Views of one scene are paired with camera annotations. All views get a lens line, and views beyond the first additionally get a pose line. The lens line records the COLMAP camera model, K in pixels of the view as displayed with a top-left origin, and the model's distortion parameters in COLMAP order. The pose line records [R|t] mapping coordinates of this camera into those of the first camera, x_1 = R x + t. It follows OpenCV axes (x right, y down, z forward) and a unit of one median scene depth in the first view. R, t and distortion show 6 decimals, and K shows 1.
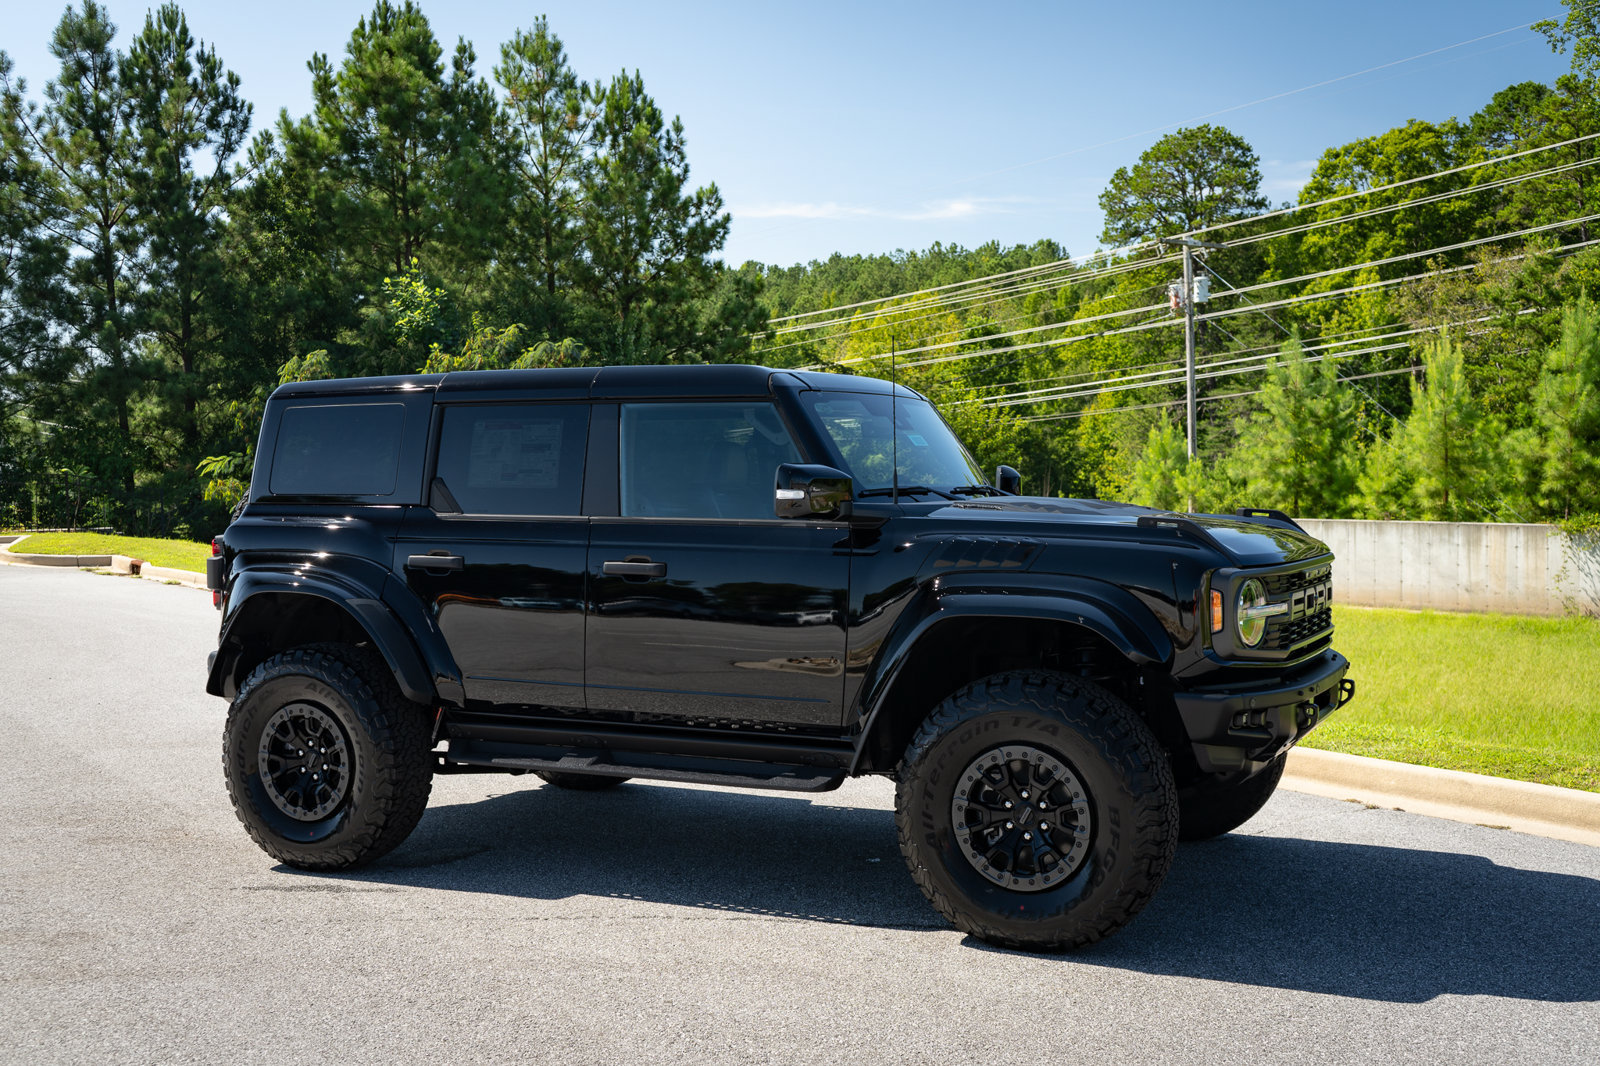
lens RADIAL K [[1807.8, 0, 800.0], [0, 1807.8, 533.0], [0, 0, 1]] dist [0.050642, 0.004184]
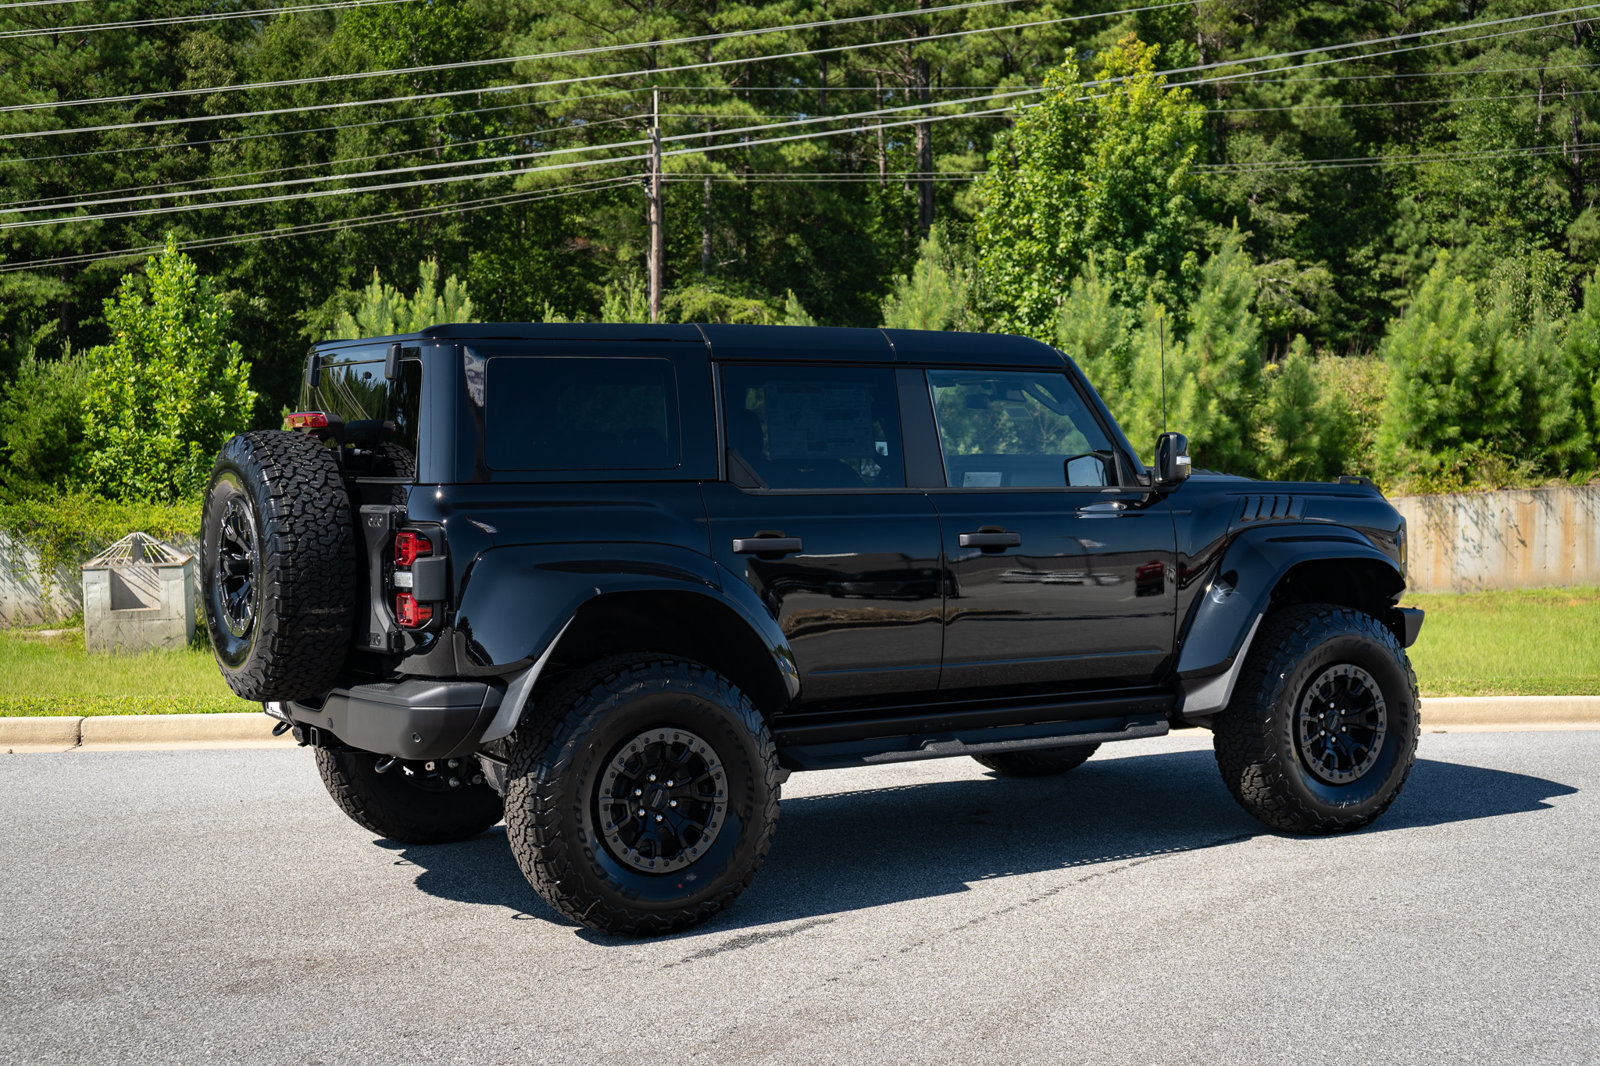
lens RADIAL K [[2327.9, 0, 796.8], [0, 2327.9, 570.3], [0, 0, 1]] dist [0.061915, -0.055421]
pose [[0.499189, -0.048490, 0.865135, -0.174856], [0.040496, 0.998648, 0.032607, -0.000316], [-0.865546, 0.018758, 0.500478, 0.070877]]
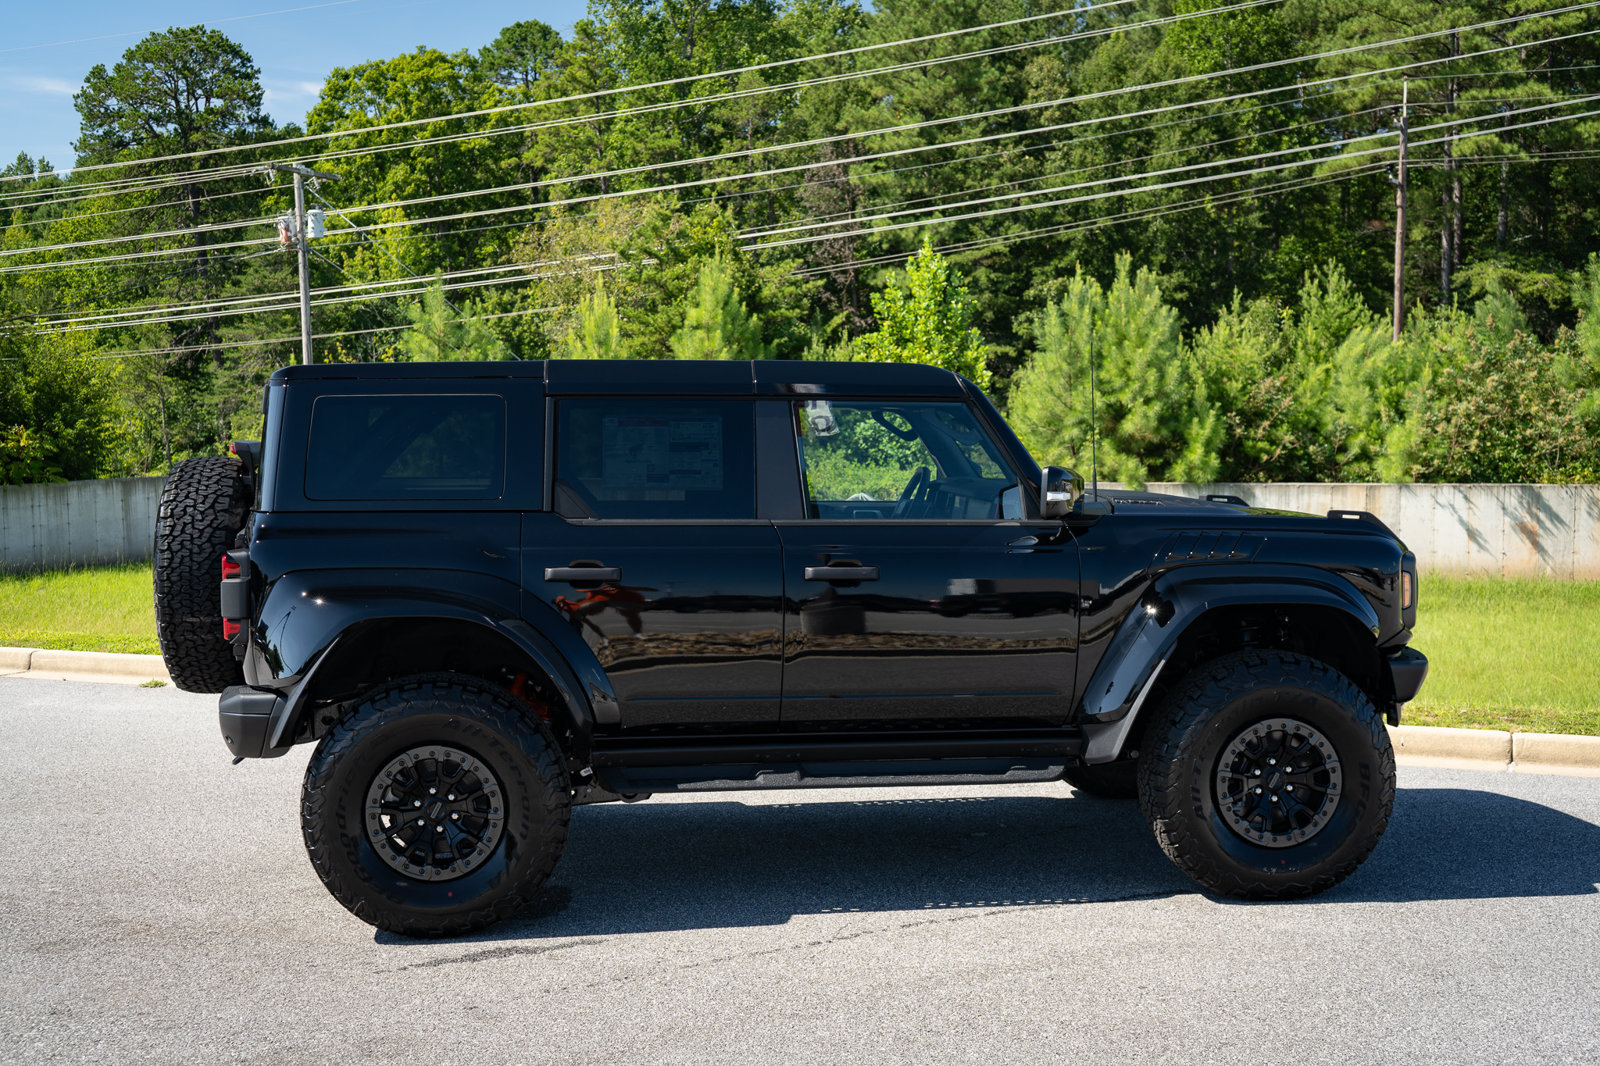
lens RADIAL K [[2015.1, 0, 830.7], [0, 2015.1, 565.6], [0, 0, 1]] dist [0.027760, 0.053970]
pose [[0.824459, -0.045534, 0.564087, -0.092086], [0.022514, 0.998608, 0.047703, -0.004680], [-0.565473, -0.026630, 0.824336, 0.015683]]
